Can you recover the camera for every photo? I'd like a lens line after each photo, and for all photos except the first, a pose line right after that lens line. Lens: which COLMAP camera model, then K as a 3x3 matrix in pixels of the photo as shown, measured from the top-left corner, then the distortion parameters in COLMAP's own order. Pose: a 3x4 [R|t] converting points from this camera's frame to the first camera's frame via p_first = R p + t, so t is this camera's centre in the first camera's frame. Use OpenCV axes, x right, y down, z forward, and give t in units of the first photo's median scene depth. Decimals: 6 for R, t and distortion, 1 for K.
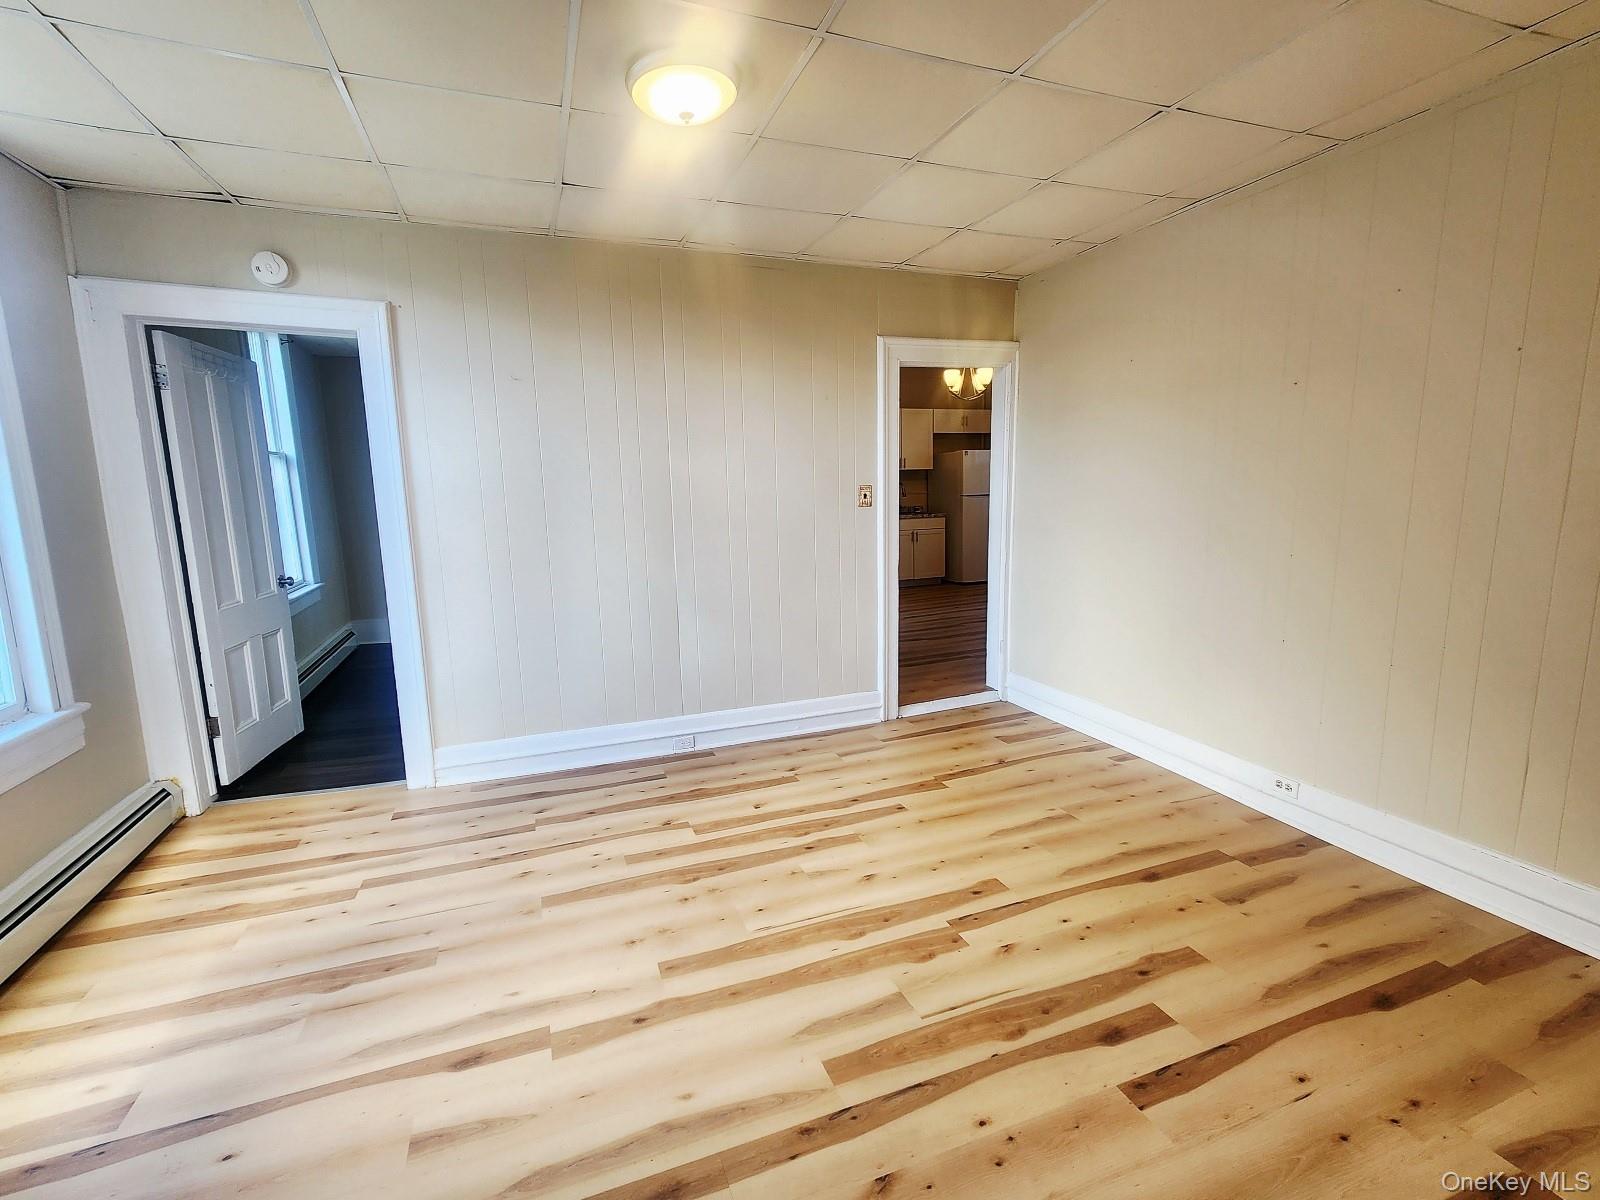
lens RADIAL K [[724.3, 0, 798.9], [0, 724.3, 604.4], [0, 0, 1]] dist [-0.000441, 0.000114]
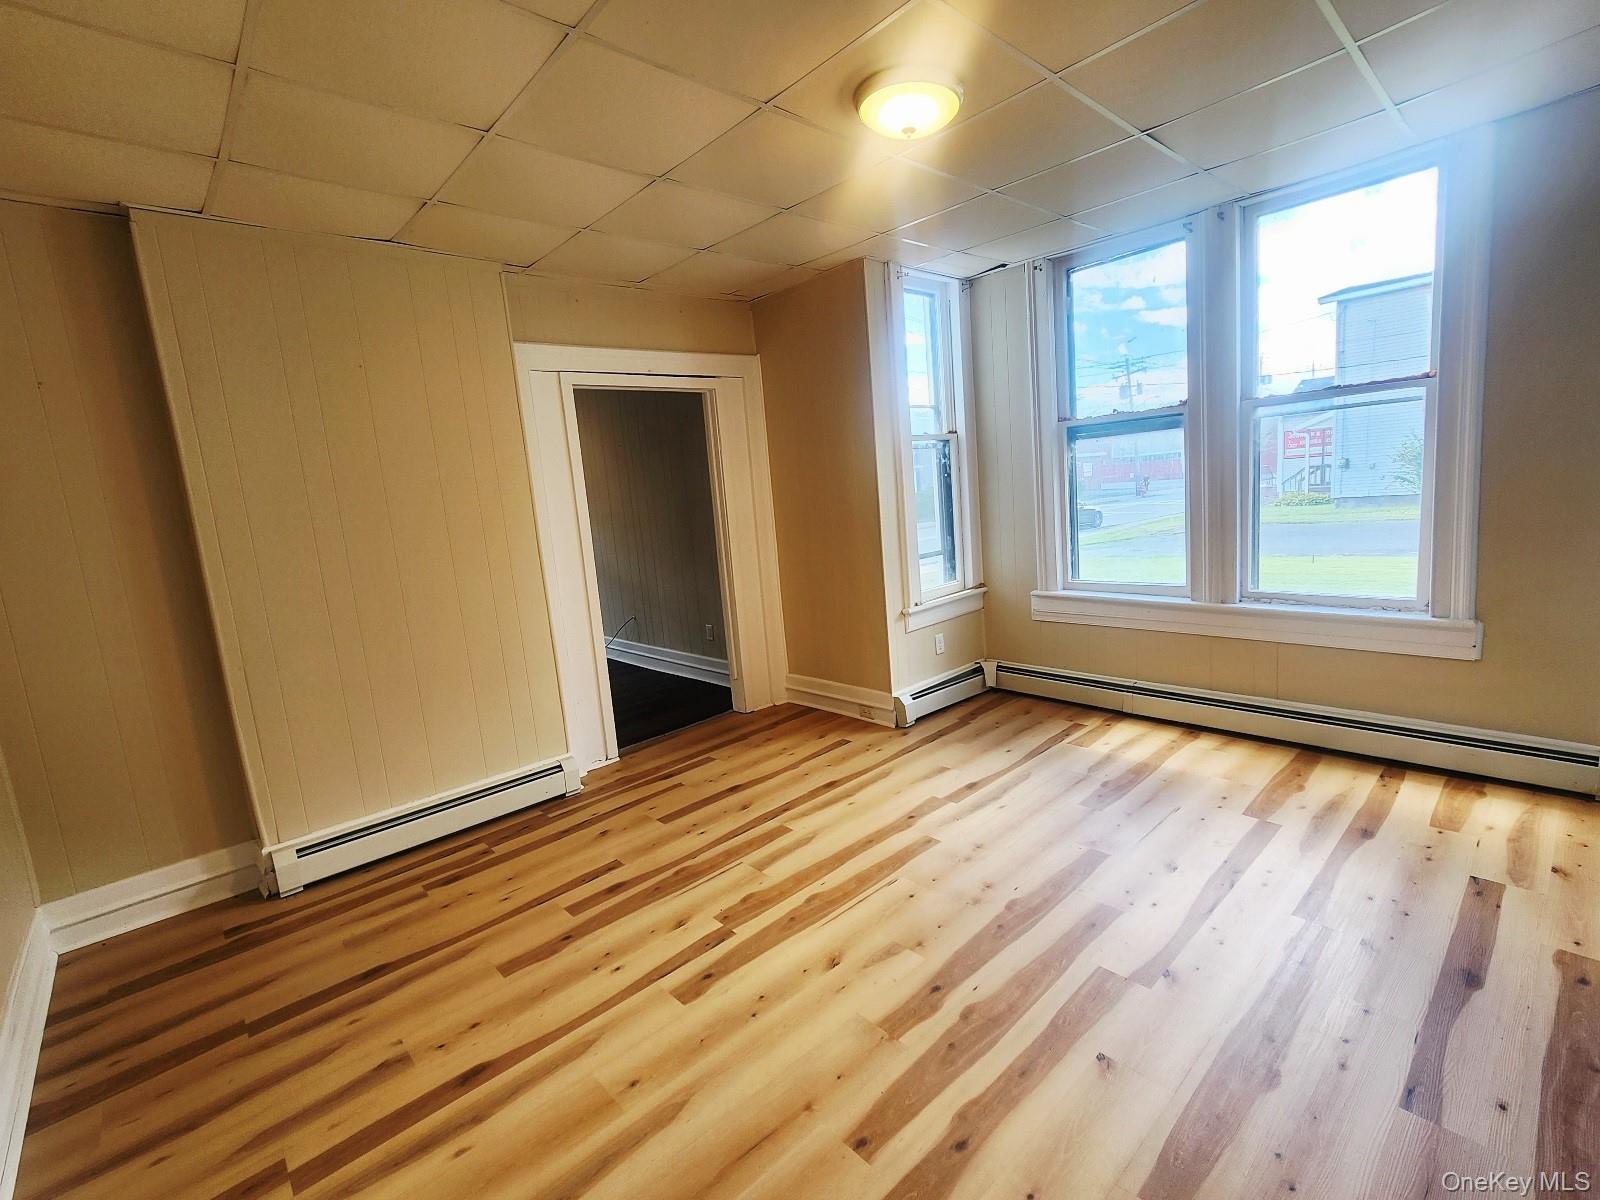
lens RADIAL K [[724.3, 0, 802.4], [0, 724.3, 597.0], [0, 0, 1]] dist [-0.000441, 0.000114]
pose [[-0.925438, 0.146316, -0.349508, 0.434302], [0.038978, 0.954301, 0.296295, -0.330290], [0.376888, 0.260579, -0.888850, 1.954022]]
